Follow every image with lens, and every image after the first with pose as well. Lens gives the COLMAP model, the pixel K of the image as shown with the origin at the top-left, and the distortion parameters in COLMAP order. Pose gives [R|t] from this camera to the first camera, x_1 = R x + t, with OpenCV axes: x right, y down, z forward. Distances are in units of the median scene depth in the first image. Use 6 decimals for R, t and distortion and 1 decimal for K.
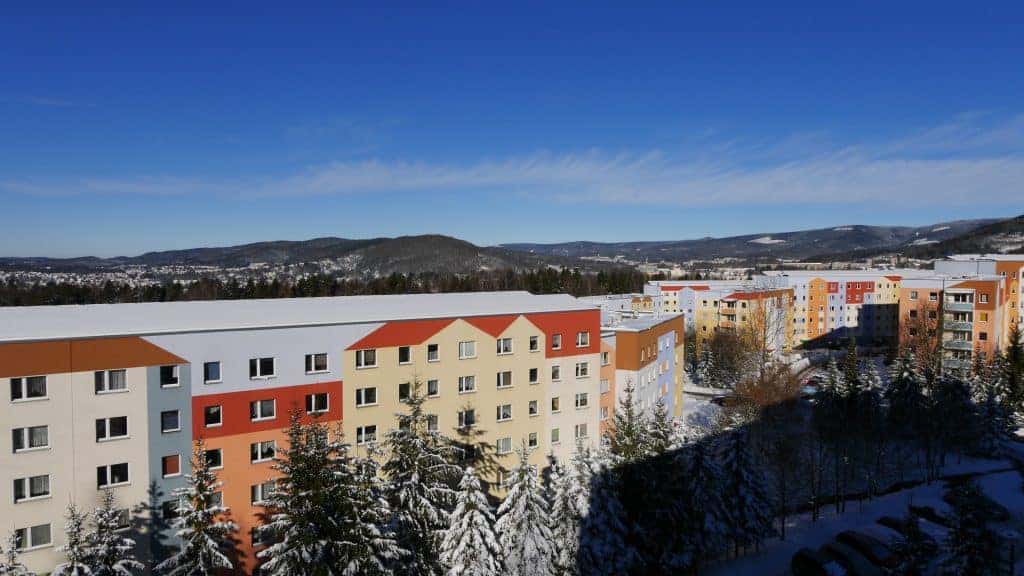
lens RADIAL K [[613.8, 0, 512.0], [0, 613.8, 288.0], [0, 0, 1]] dist [0.000557, 0.001346]
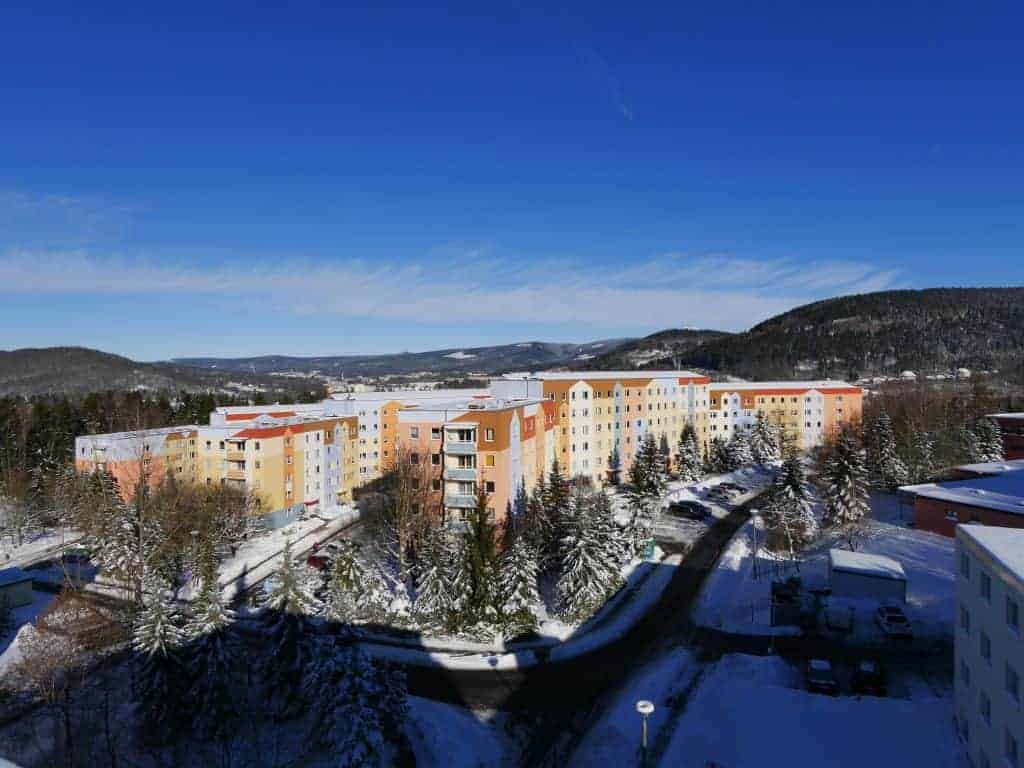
lens RADIAL K [[638.6, 0, 512.0], [0, 638.6, 384.0], [0, 0, 1]] dist [0.002536, 0.000264]
pose [[0.888377, -0.017136, 0.458796, 0.422764], [0.031743, 0.999204, -0.024143, -0.023053], [-0.458017, 0.036012, 0.888214, 0.295512]]
